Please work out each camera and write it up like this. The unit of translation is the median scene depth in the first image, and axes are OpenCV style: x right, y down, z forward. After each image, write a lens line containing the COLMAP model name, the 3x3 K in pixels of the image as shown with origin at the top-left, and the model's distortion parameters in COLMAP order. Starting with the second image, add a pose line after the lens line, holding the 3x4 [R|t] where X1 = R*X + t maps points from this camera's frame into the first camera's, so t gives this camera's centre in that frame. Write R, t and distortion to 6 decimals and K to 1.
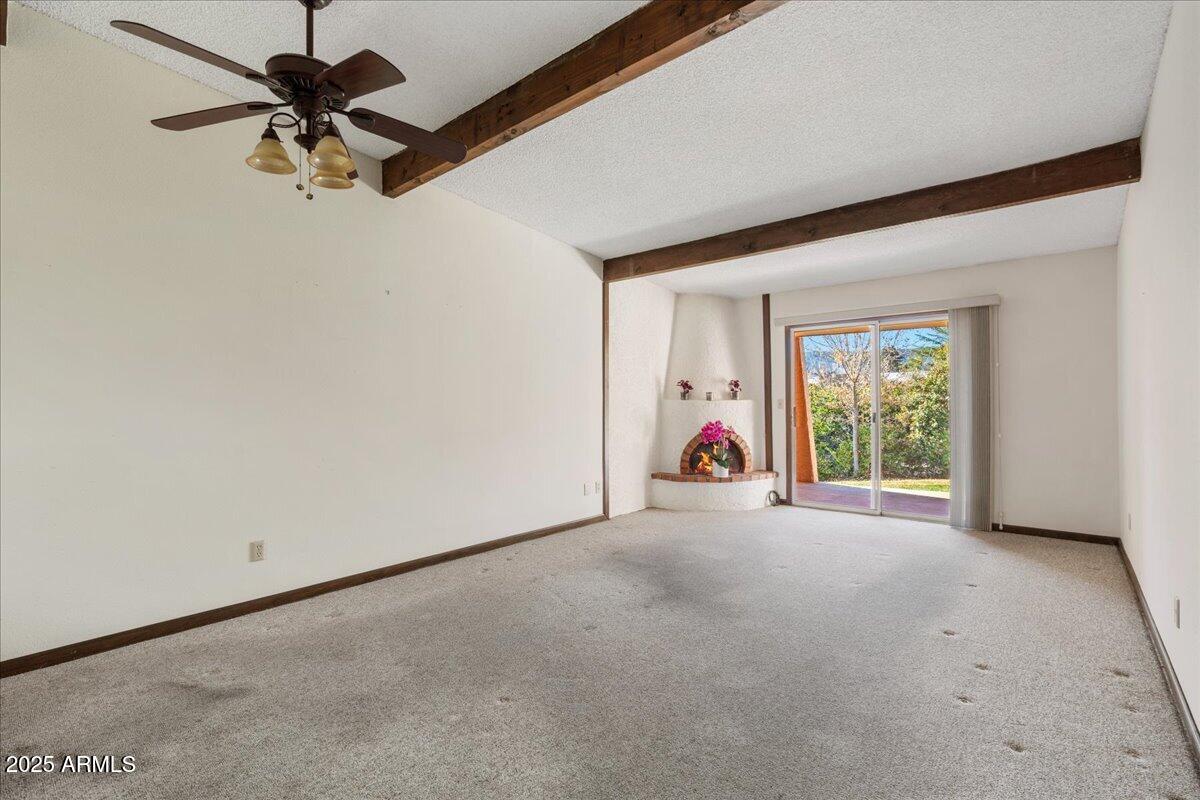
lens RADIAL K [[545.6, 0, 607.7], [0, 545.6, 400.1], [0, 0, 1]] dist [0.000684, -0.000845]
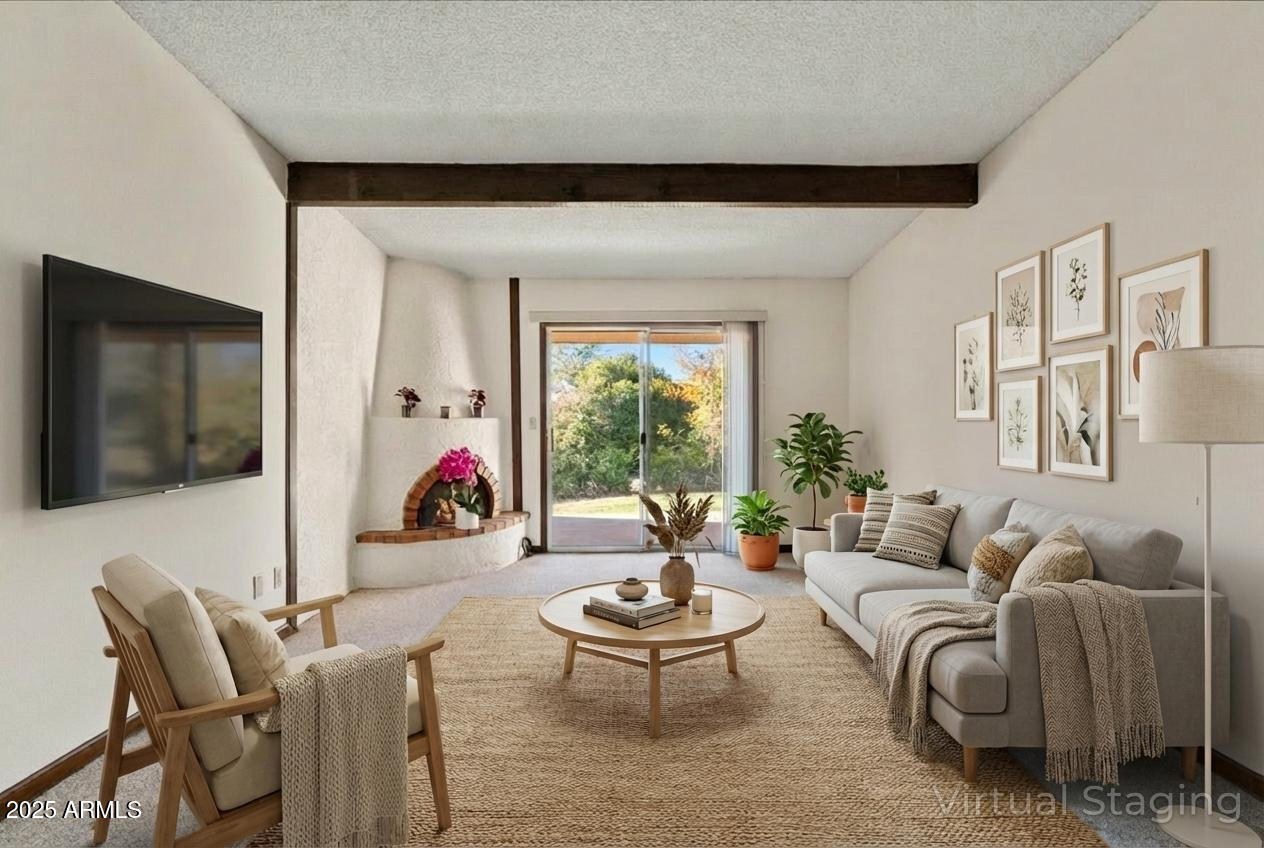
lens RADIAL K [[574.7, 0, 626.3], [0, 574.7, 427.0], [0, 0, 1]] dist [0.000684, -0.000845]
pose [[0.755901, -0.006036, 0.654658, -0.117193], [-0.002893, 0.999917, 0.012559, 0.001795], [-0.654680, -0.011387, 0.755820, 0.302850]]
